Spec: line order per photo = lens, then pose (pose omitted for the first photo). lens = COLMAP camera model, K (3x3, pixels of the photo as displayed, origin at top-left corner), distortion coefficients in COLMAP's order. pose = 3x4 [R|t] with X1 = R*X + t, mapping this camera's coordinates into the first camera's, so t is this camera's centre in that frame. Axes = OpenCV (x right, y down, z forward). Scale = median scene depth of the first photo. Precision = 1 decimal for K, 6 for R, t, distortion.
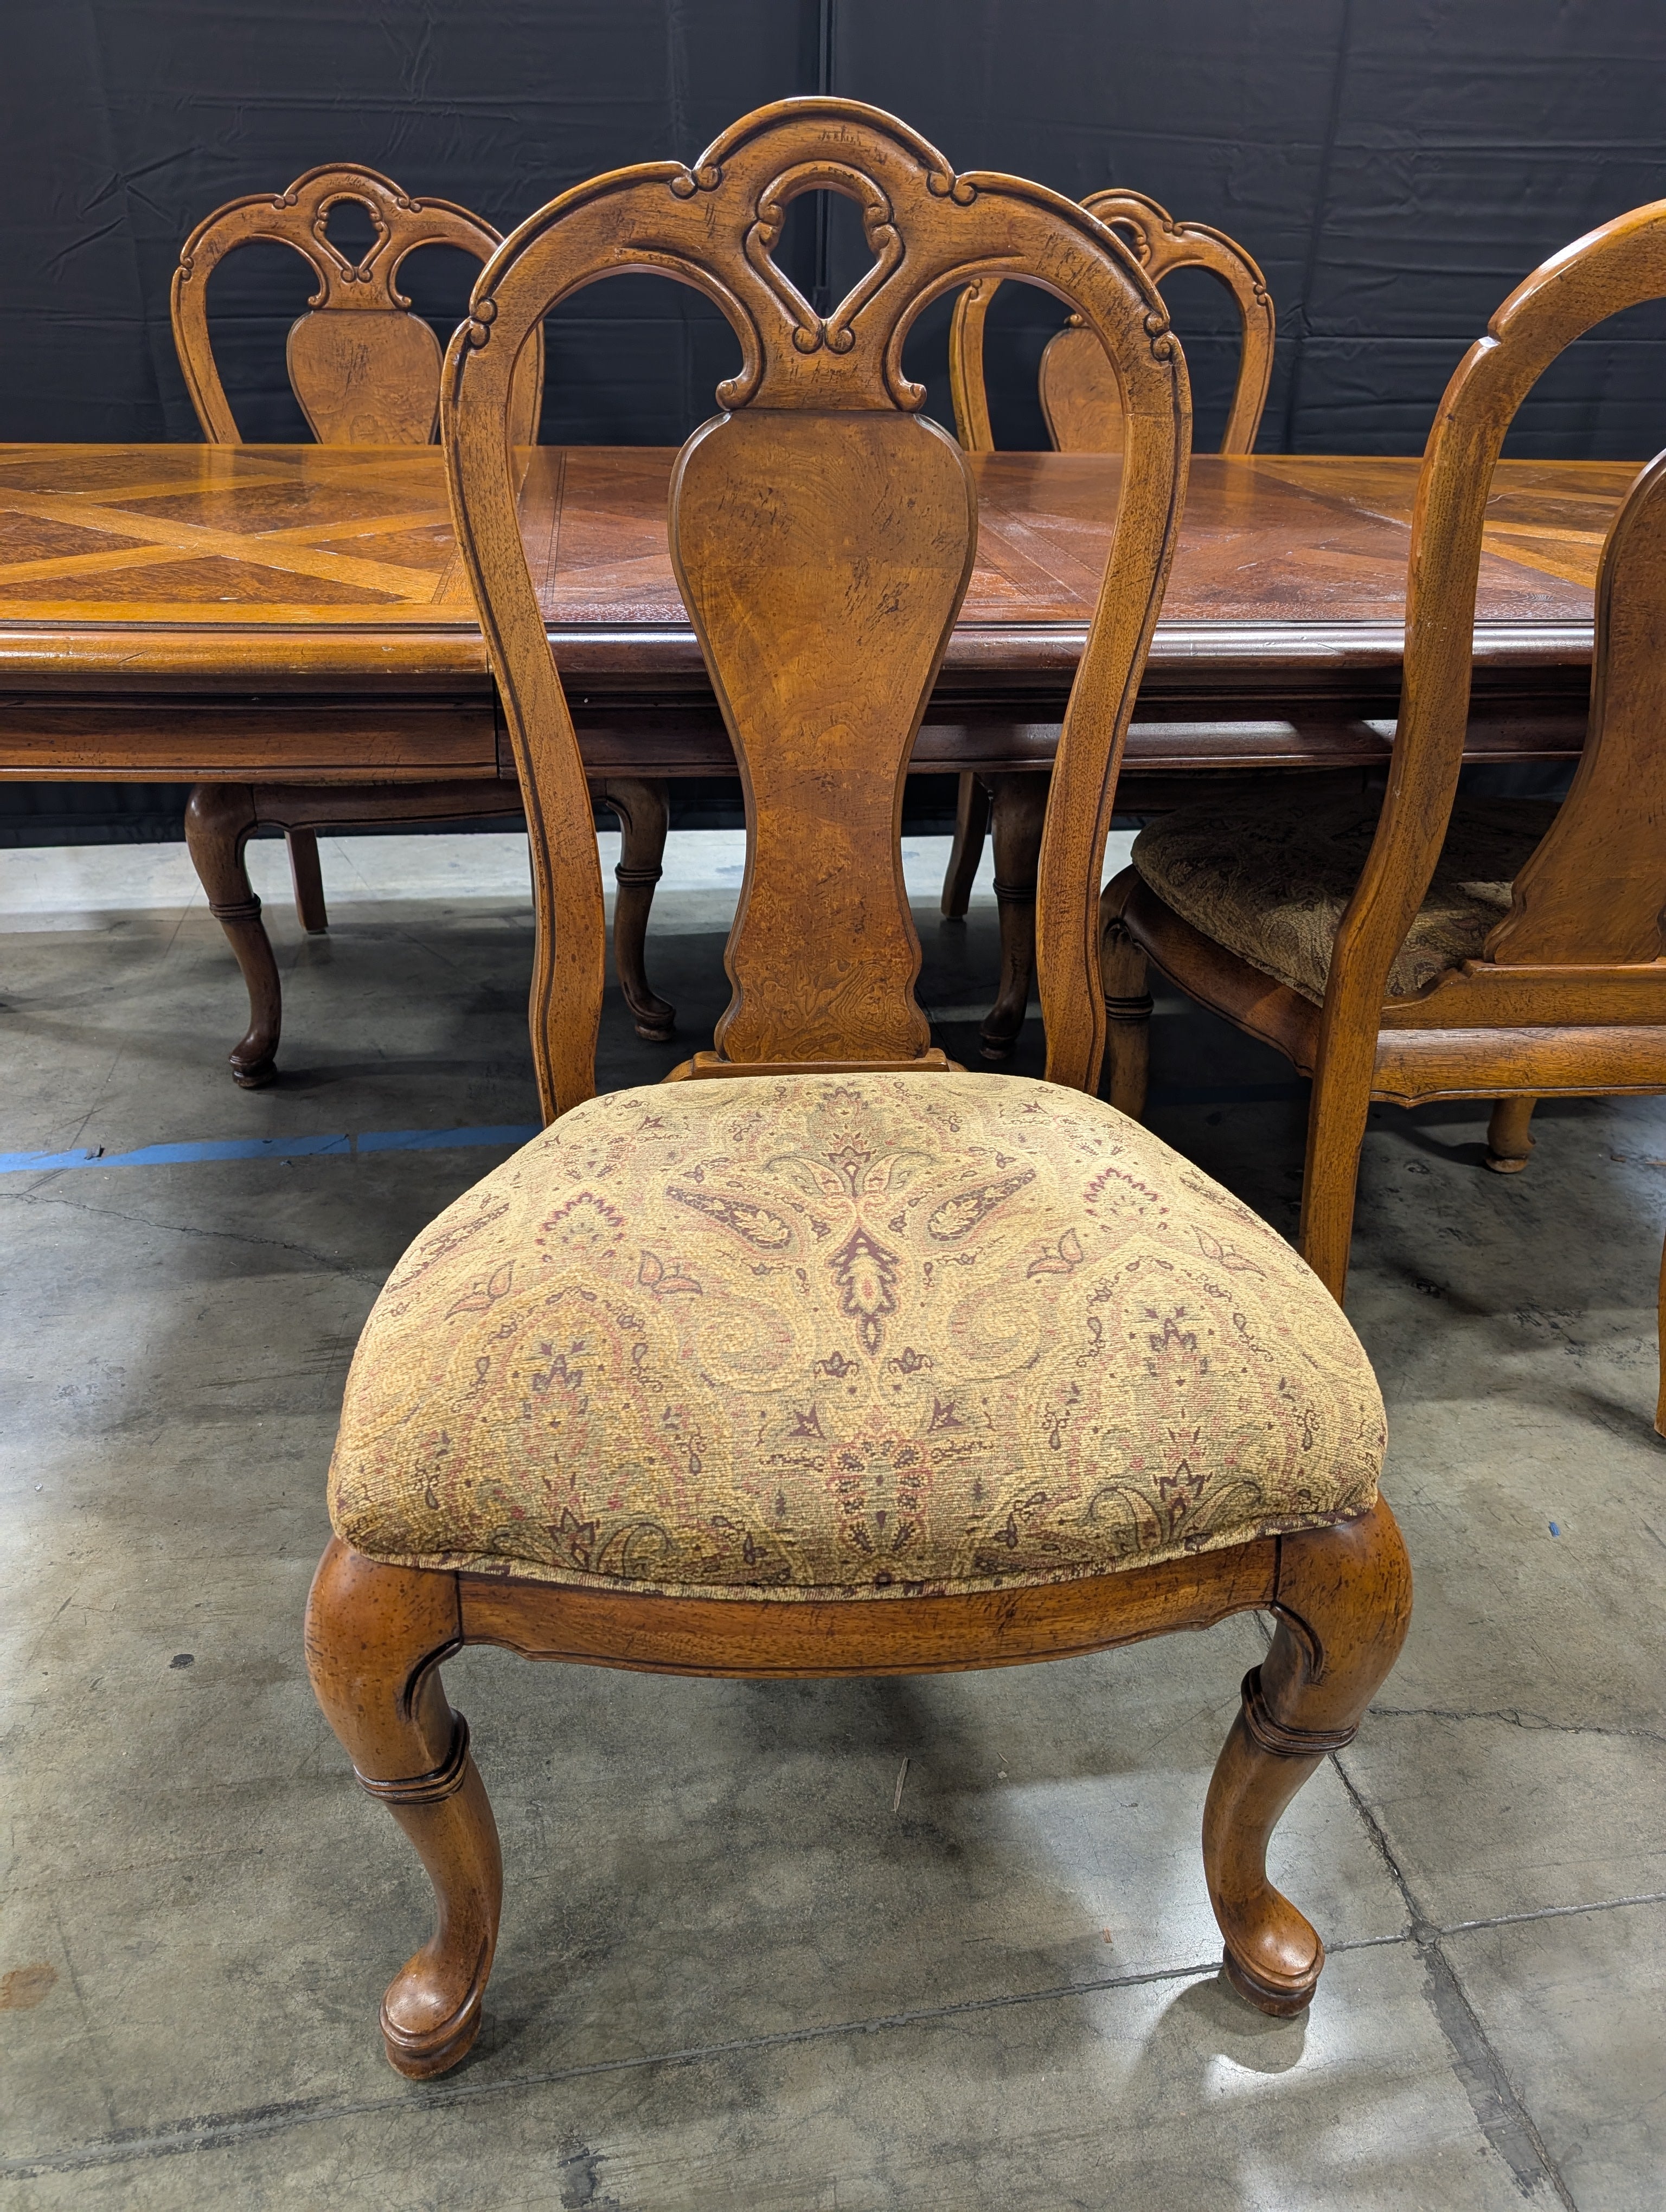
lens RADIAL K [[1593.8, 0, 847.9], [0, 1593.8, 1106.3], [0, 0, 1]] dist [0.009796, -0.003654]
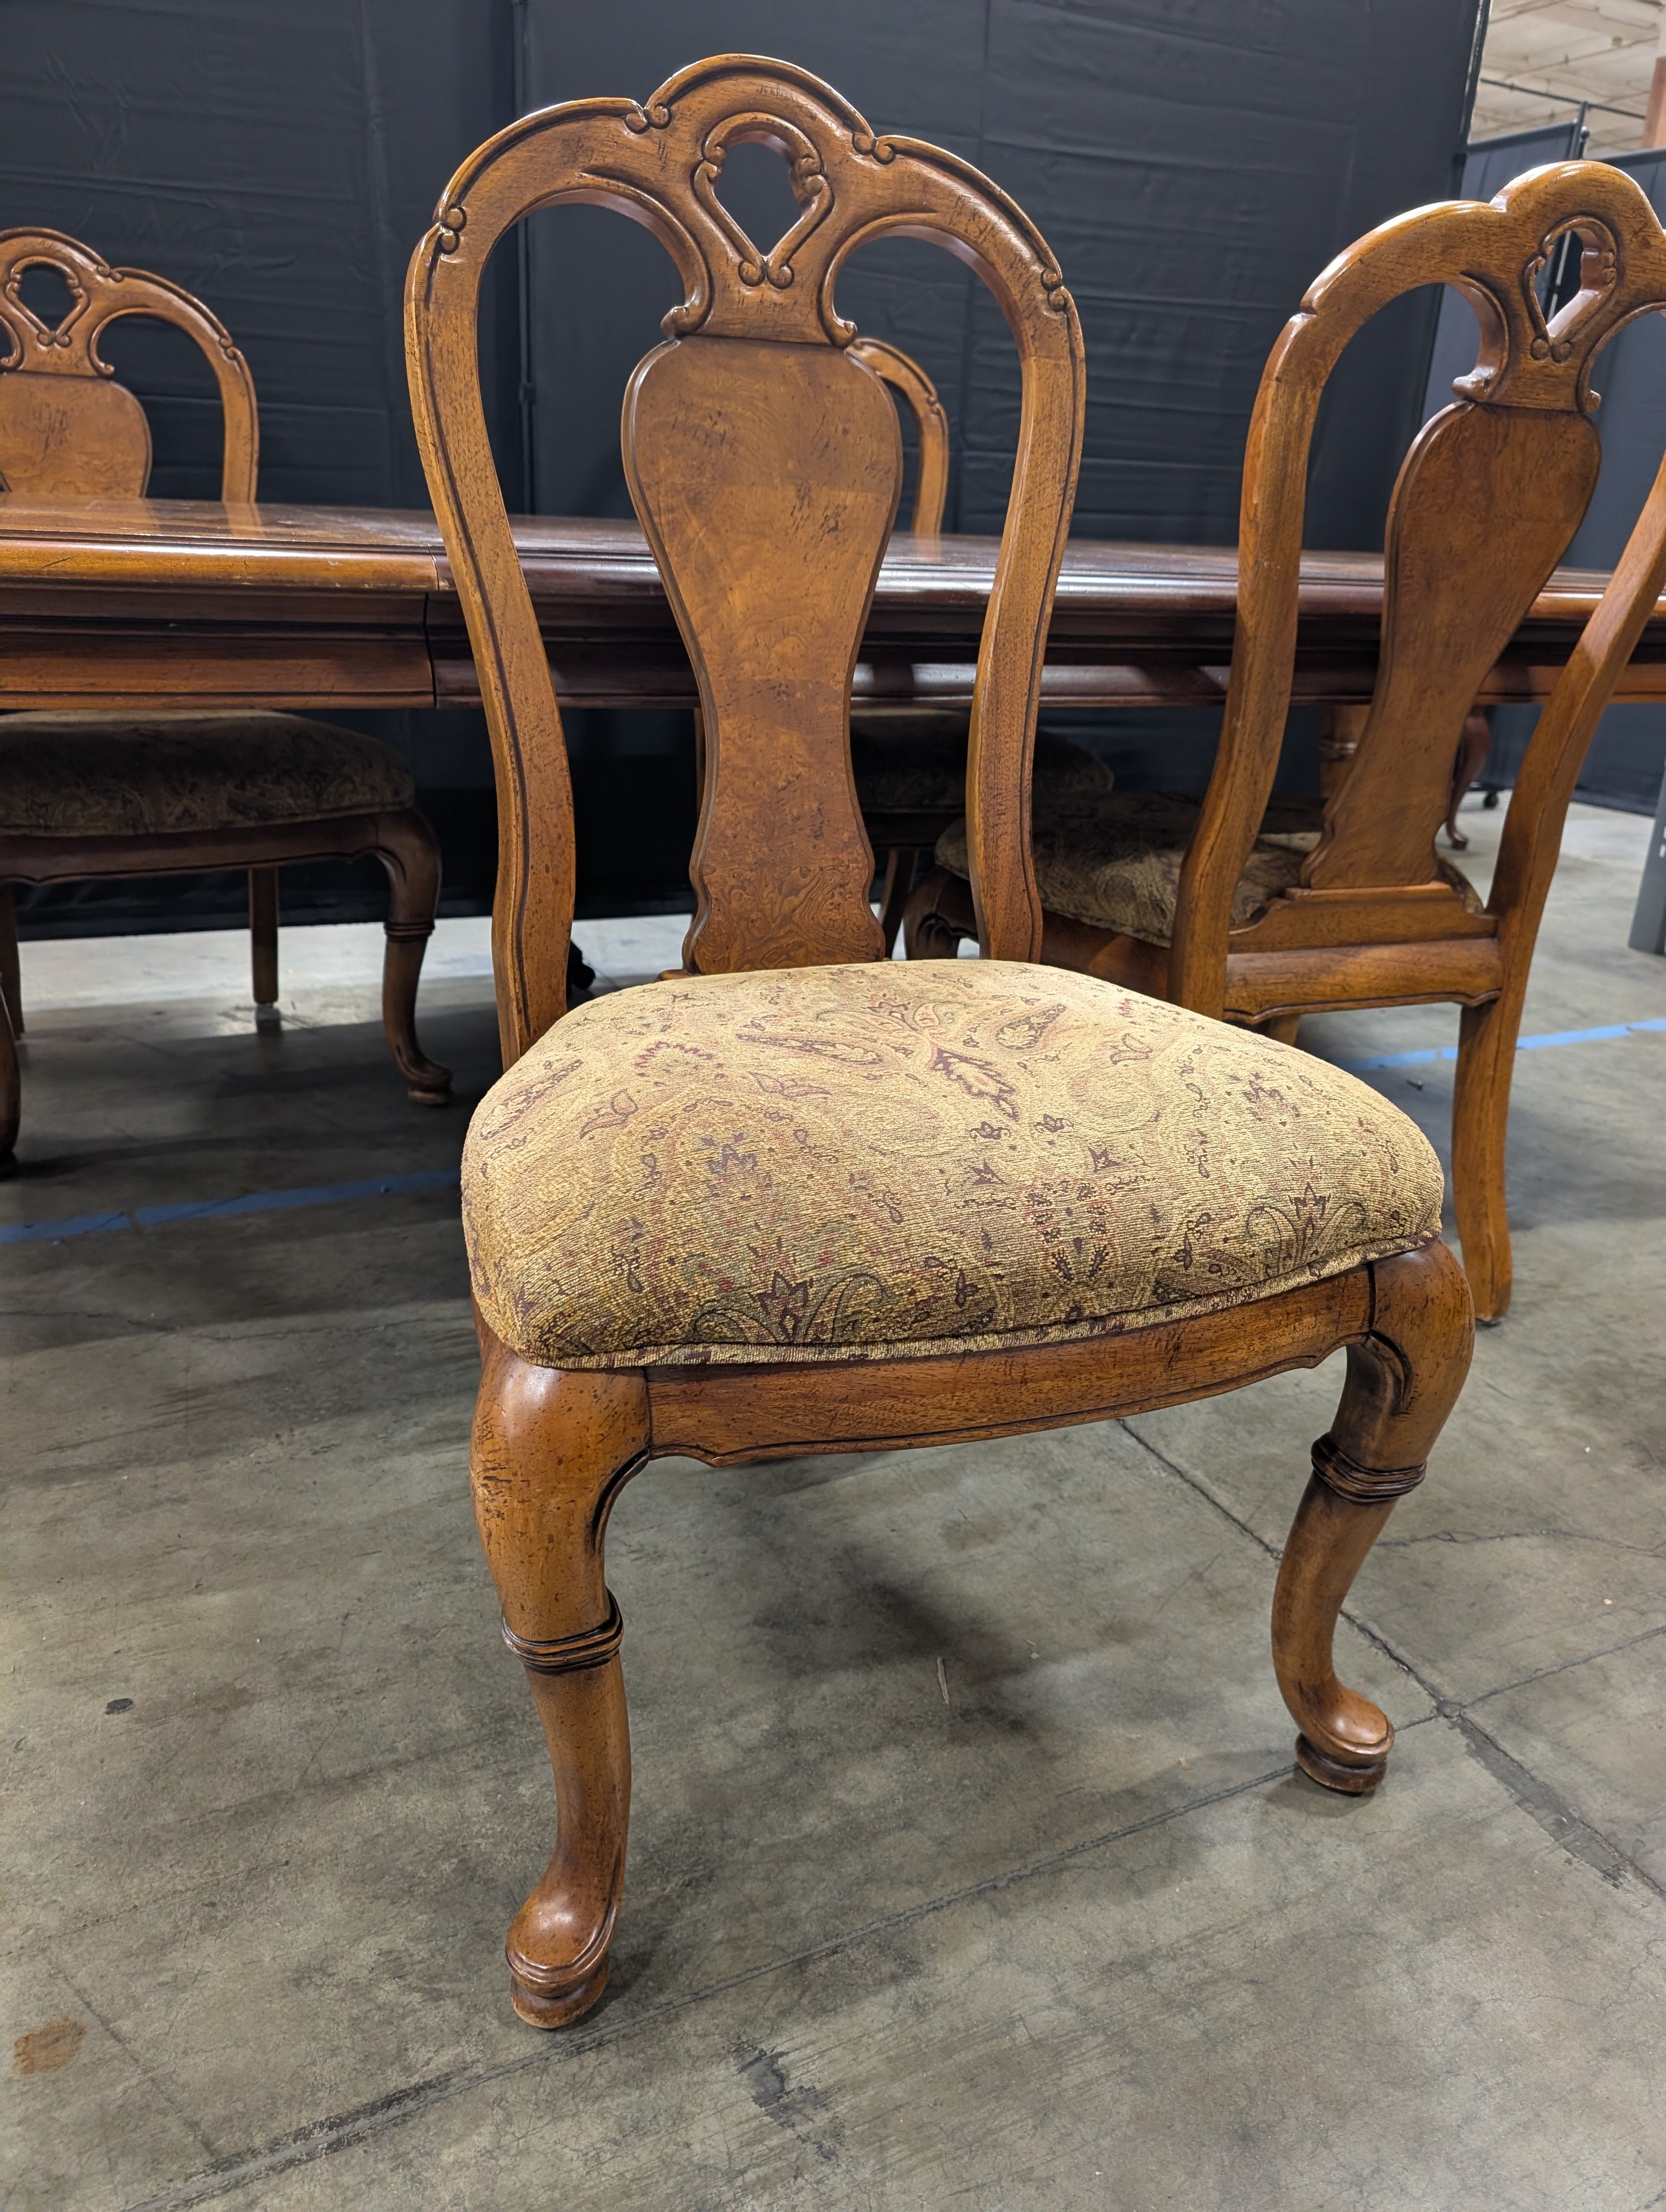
lens RADIAL K [[1598.2, 0, 857.7], [0, 1598.2, 1114.7], [0, 0, 1]] dist [0.006031, -0.000544]
pose [[0.960472, -0.079568, 0.266763, -0.251970], [0.110133, 0.988708, -0.101626, 0.171629], [-0.255664, 0.126989, 0.958389, 0.018967]]
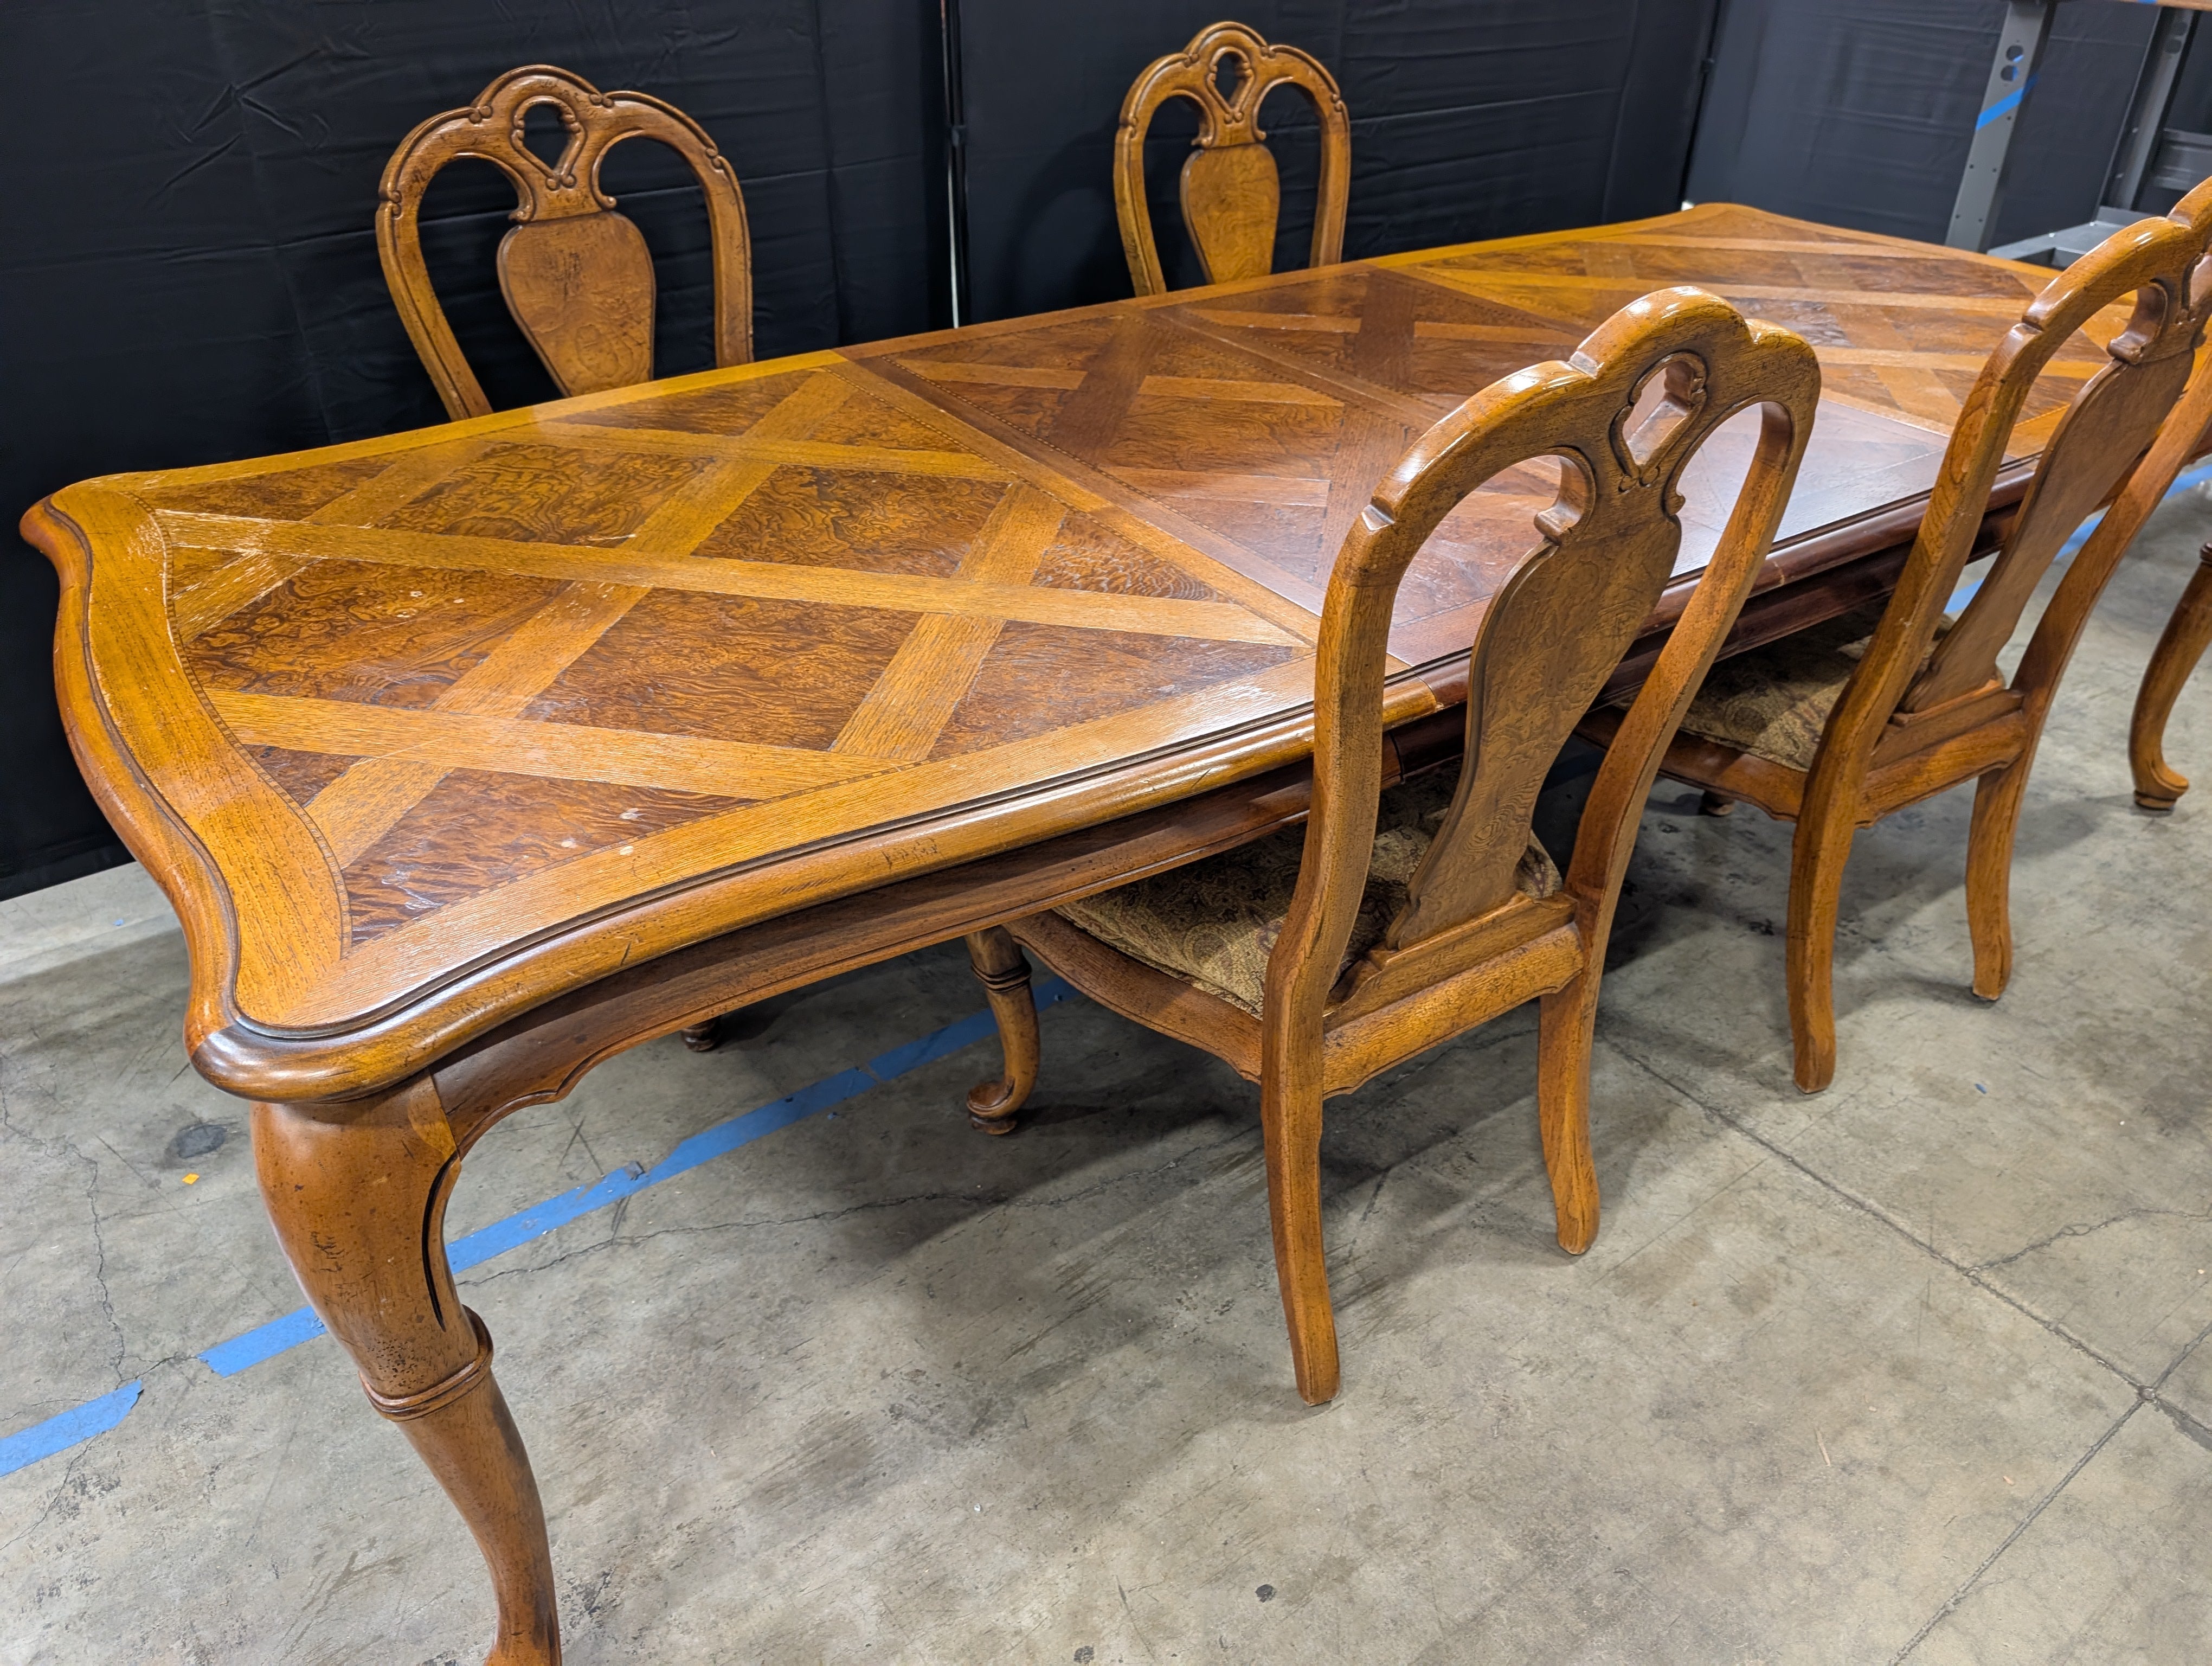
lens RADIAL K [[1599.2, 0, 1126.2], [0, 1599.2, 825.7], [0, 0, 1]] dist [0.009137, -0.005014]
pose [[0.891396, -0.255531, 0.374323, -0.843624], [0.225041, 0.966447, 0.123841, -0.366419], [-0.393409, -0.026154, 0.918992, 0.004930]]
